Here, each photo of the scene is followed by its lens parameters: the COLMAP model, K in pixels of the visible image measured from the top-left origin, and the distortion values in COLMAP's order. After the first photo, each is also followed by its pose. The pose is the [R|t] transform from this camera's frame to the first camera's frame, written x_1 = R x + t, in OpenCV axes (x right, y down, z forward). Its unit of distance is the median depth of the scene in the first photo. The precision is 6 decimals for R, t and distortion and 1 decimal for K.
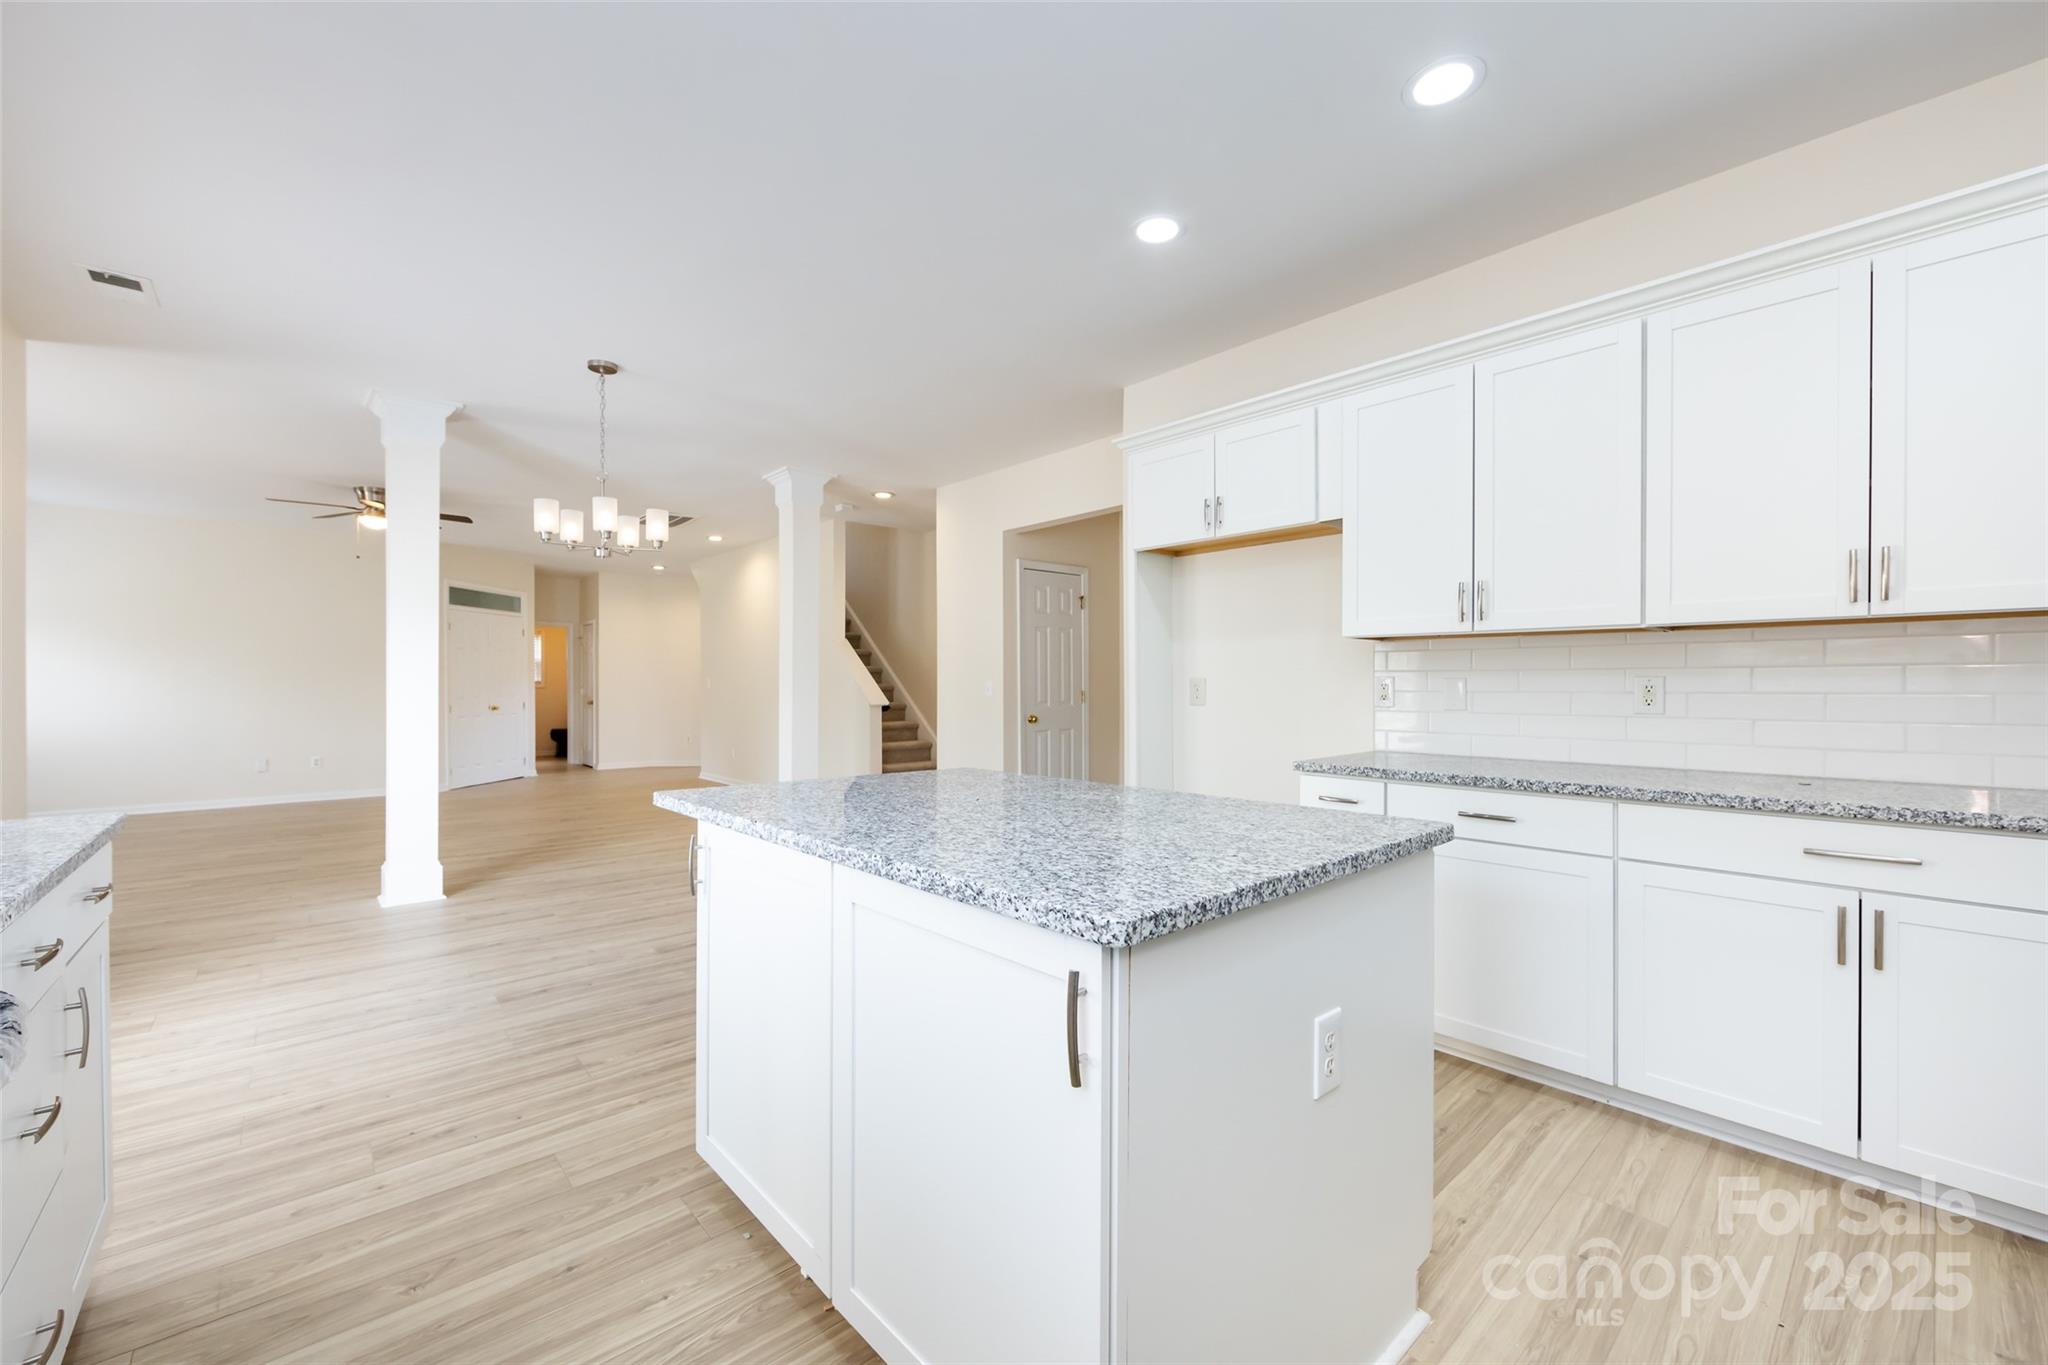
lens RADIAL K [[812.4, 0, 1026.6], [0, 812.4, 675.2], [0, 0, 1]] dist [-0.001343, -0.001238]
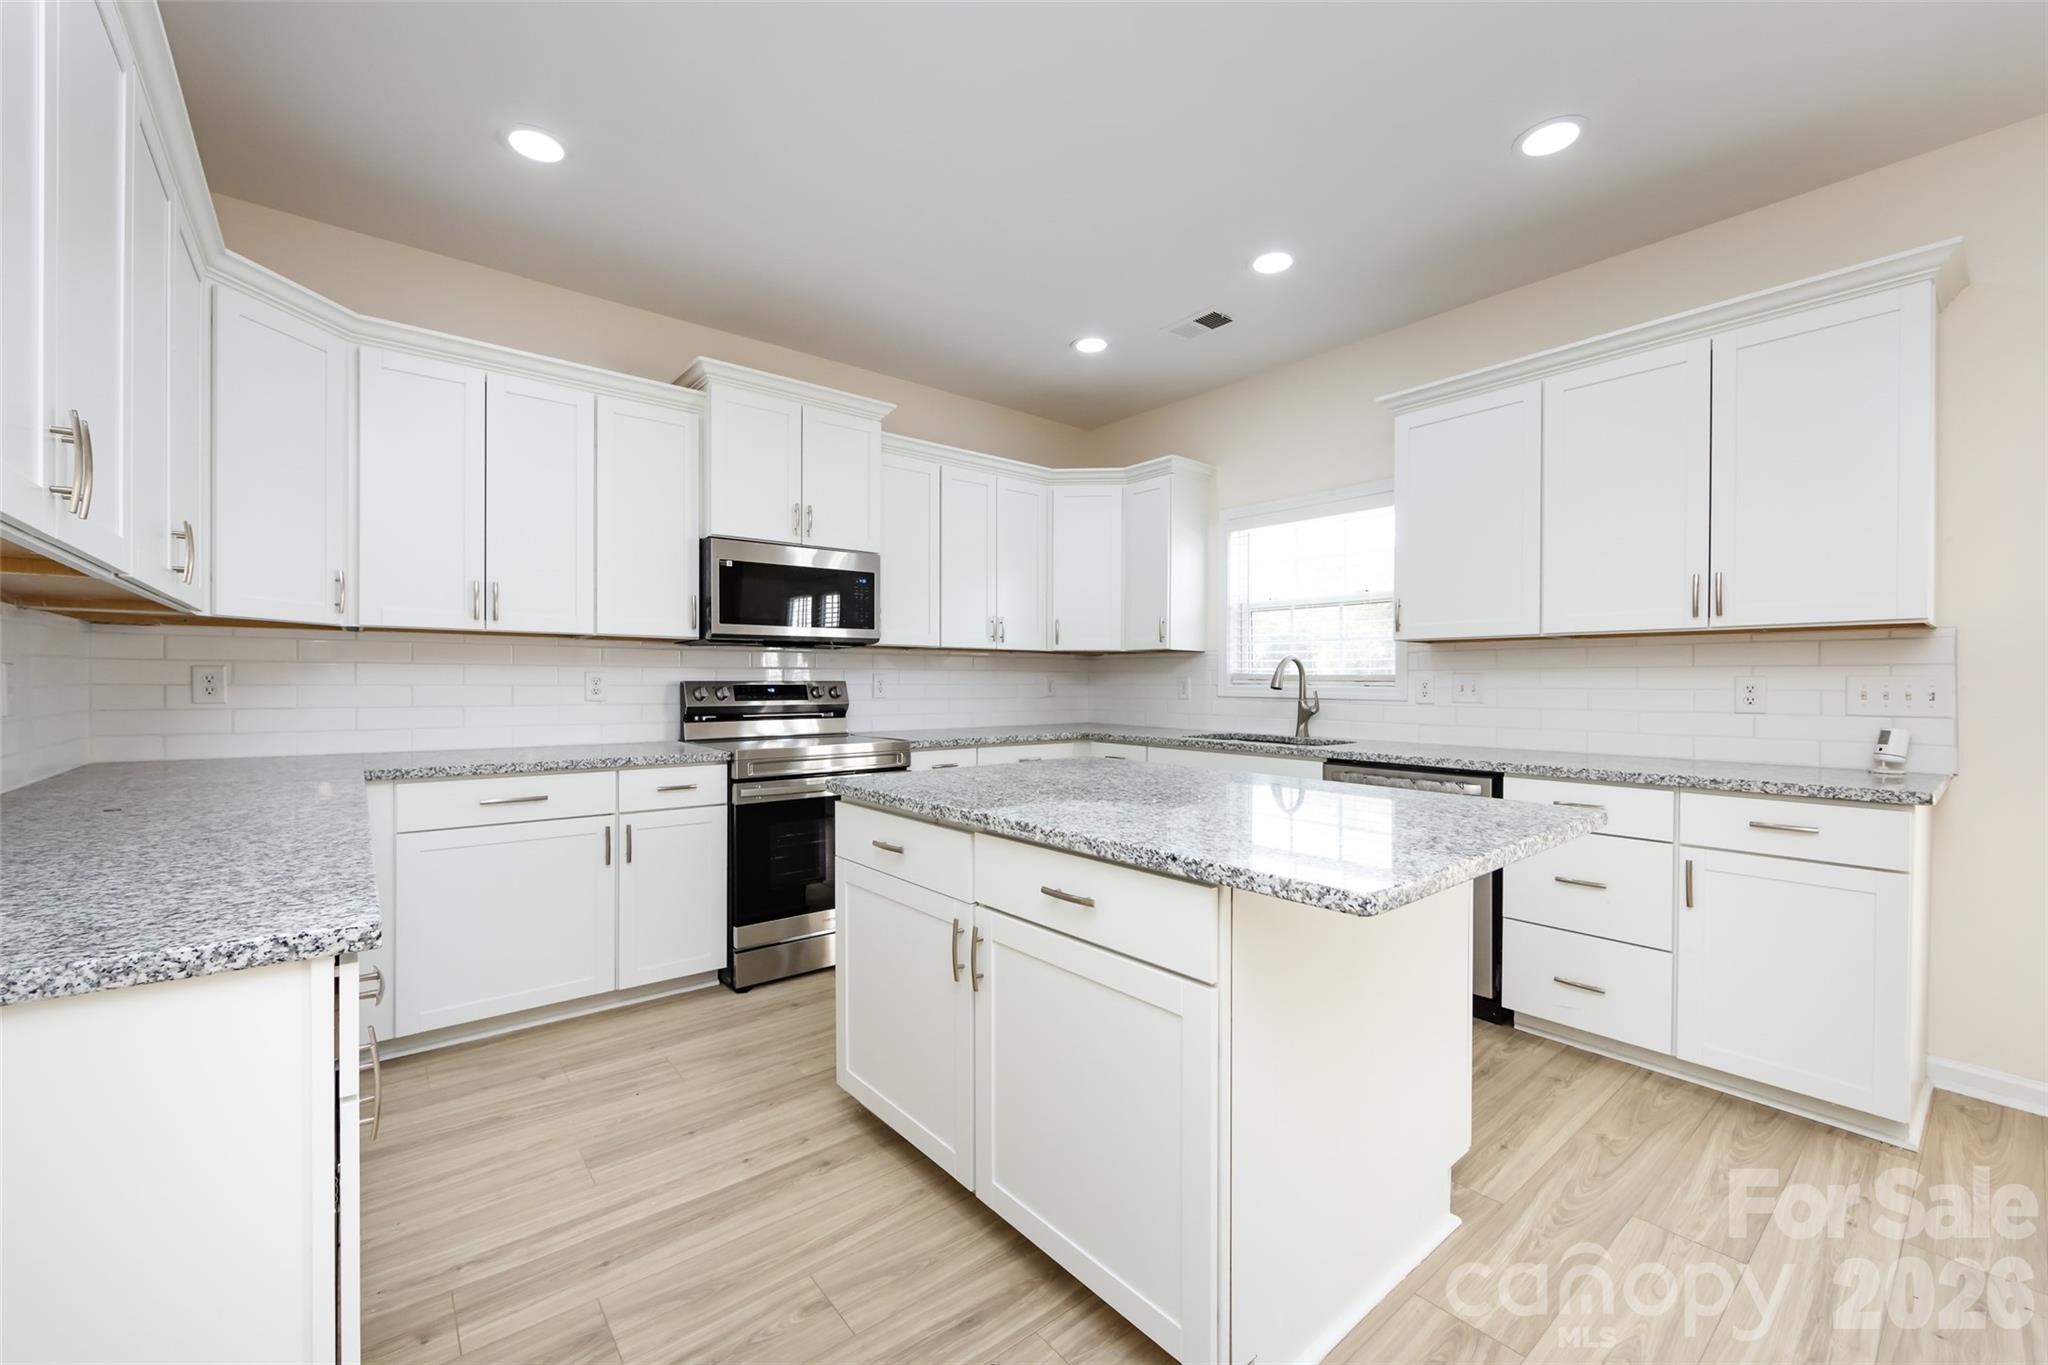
lens RADIAL K [[812.4, 0, 1028.5], [0, 812.4, 683.1], [0, 0, 1]] dist [-0.001343, -0.001238]
pose [[-0.999282, -0.003605, 0.037722, 0.108784], [-0.003963, 0.999948, -0.009409, 0.025664], [-0.037686, -0.009552, -0.999244, 1.979576]]
